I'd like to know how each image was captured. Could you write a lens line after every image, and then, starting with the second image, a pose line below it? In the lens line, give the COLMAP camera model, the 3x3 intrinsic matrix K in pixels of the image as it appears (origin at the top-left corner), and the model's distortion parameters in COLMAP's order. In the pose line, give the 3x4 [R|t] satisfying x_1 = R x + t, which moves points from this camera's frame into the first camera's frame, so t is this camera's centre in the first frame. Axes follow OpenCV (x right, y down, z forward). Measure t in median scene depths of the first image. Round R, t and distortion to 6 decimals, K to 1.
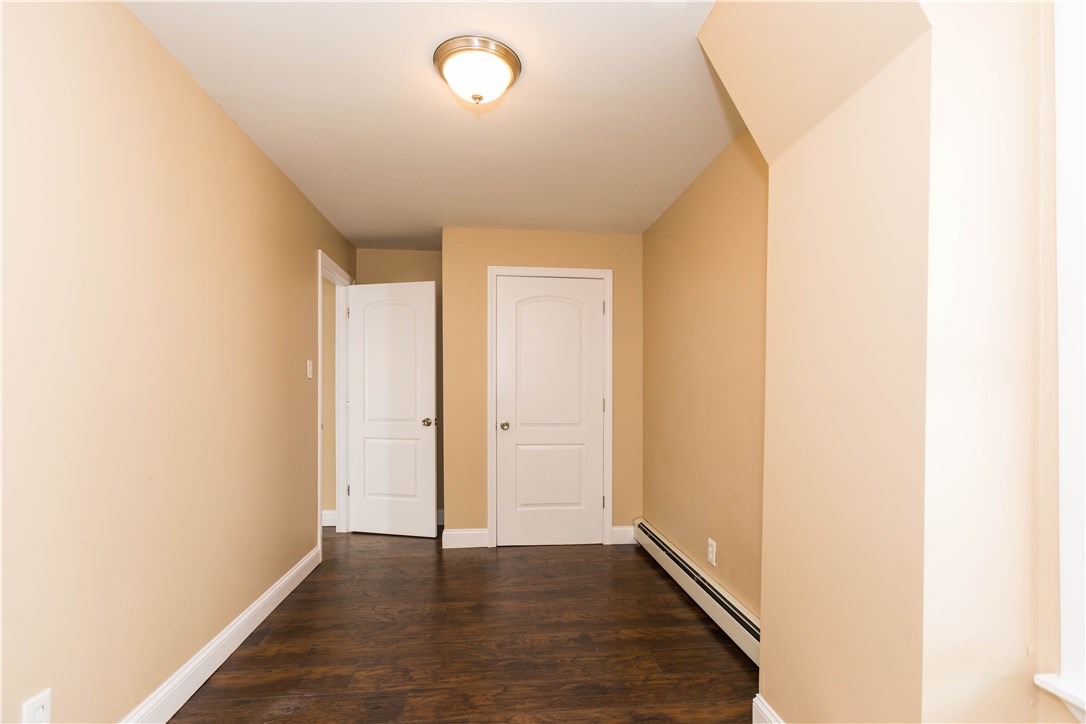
lens RADIAL K [[501.9, 0, 546.2], [0, 501.9, 395.0], [0, 0, 1]] dist [-0.012586, 0.016148]
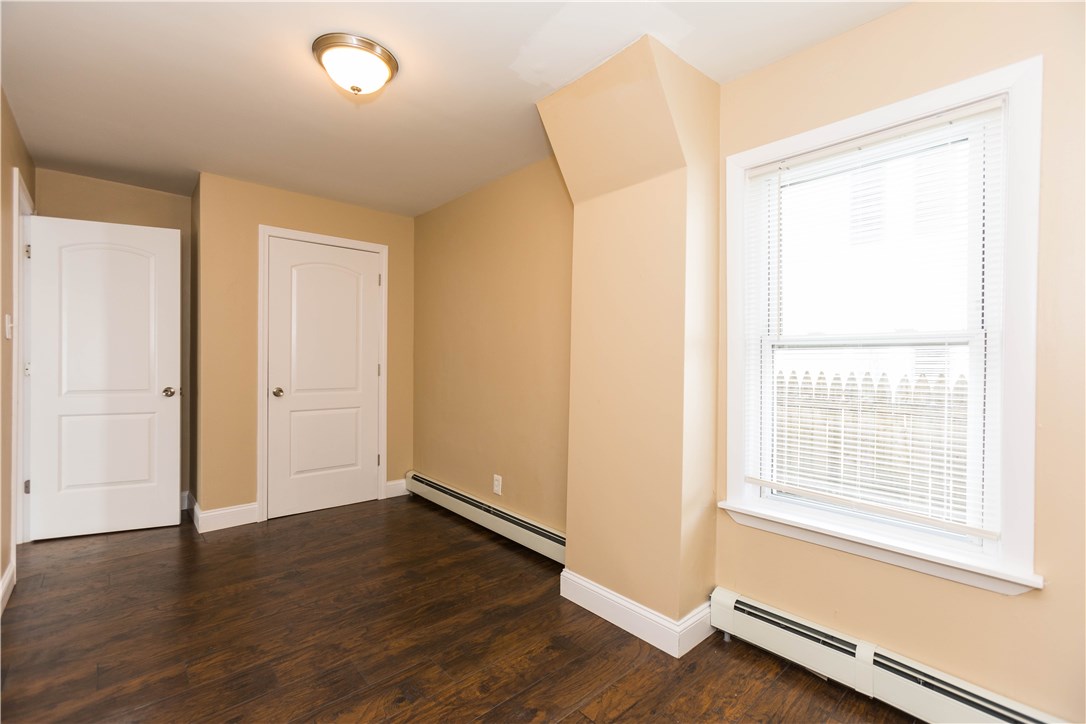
lens RADIAL K [[479.6, 0, 540.6], [0, 479.6, 363.0], [0, 0, 1]] dist [-0.015327, 0.012618]
pose [[0.815472, -0.000956, 0.578796, -0.256230], [-0.002721, 0.999981, 0.005486, -0.002831], [-0.578790, -0.006049, 0.815454, -0.049630]]
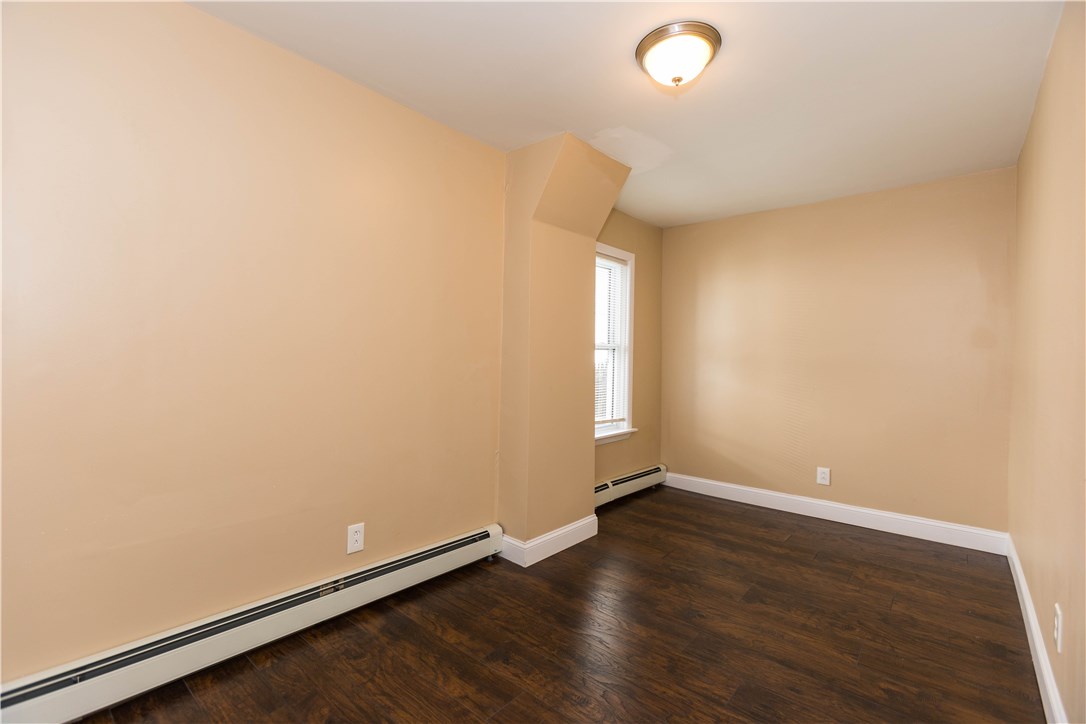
lens RADIAL K [[479.6, 0, 540.6], [0, 479.6, 363.0], [0, 0, 1]] dist [-0.015327, 0.012618]
pose [[-0.678259, -0.017800, 0.734607, -0.435463], [-0.009106, 0.999833, 0.015818, -0.004364], [-0.734766, 0.004039, -0.678308, 1.194316]]
